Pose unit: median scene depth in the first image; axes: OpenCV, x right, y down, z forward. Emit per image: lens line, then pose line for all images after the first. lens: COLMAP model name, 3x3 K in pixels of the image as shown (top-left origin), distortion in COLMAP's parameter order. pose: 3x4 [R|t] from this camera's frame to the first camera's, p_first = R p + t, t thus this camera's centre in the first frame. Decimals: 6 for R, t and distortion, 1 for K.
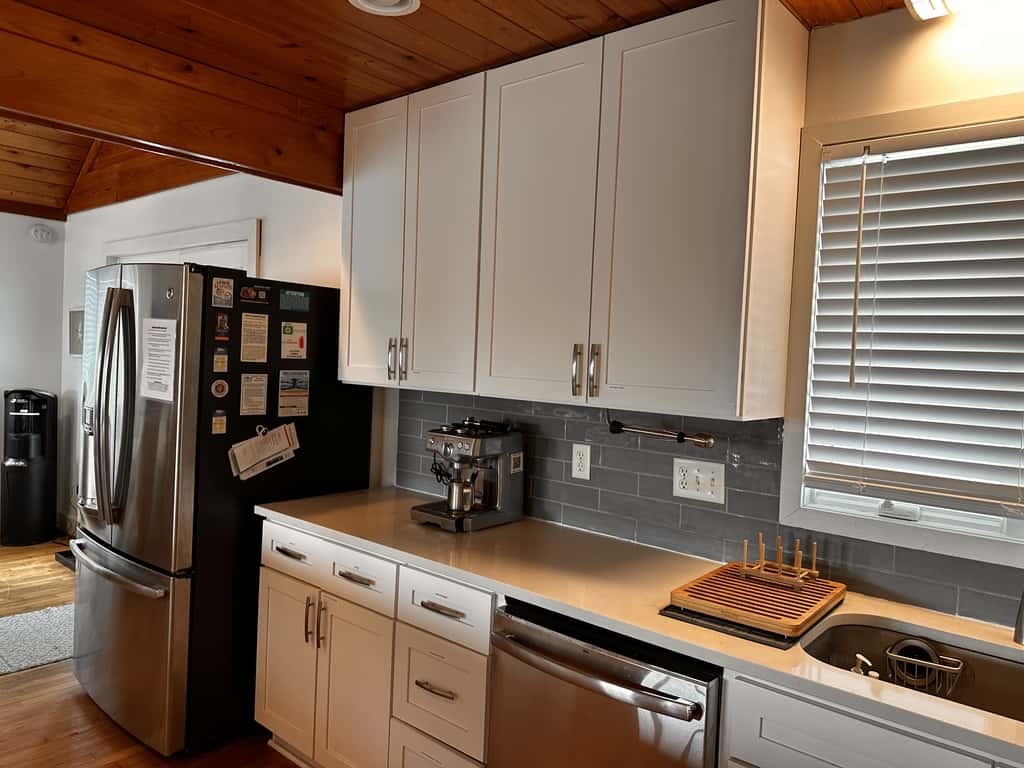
lens RADIAL K [[724.4, 0, 511.6], [0, 724.4, 381.2], [0, 0, 1]] dist [0.054833, -0.071572]
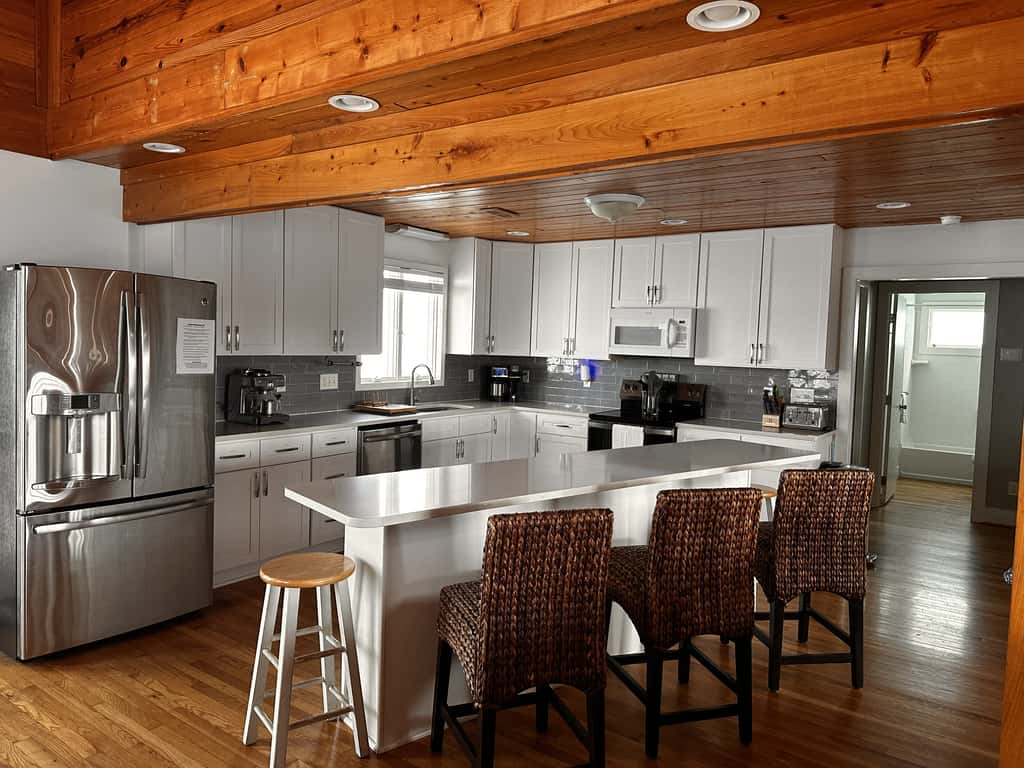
lens RADIAL K [[724.4, 0, 510.7], [0, 724.4, 384.2], [0, 0, 1]] dist [0.054833, -0.071572]
pose [[-0.083634, -0.109204, 0.990495, -2.320940], [0.005542, 0.993911, 0.110049, -0.128773], [-0.996481, 0.014693, -0.082519, 0.591032]]
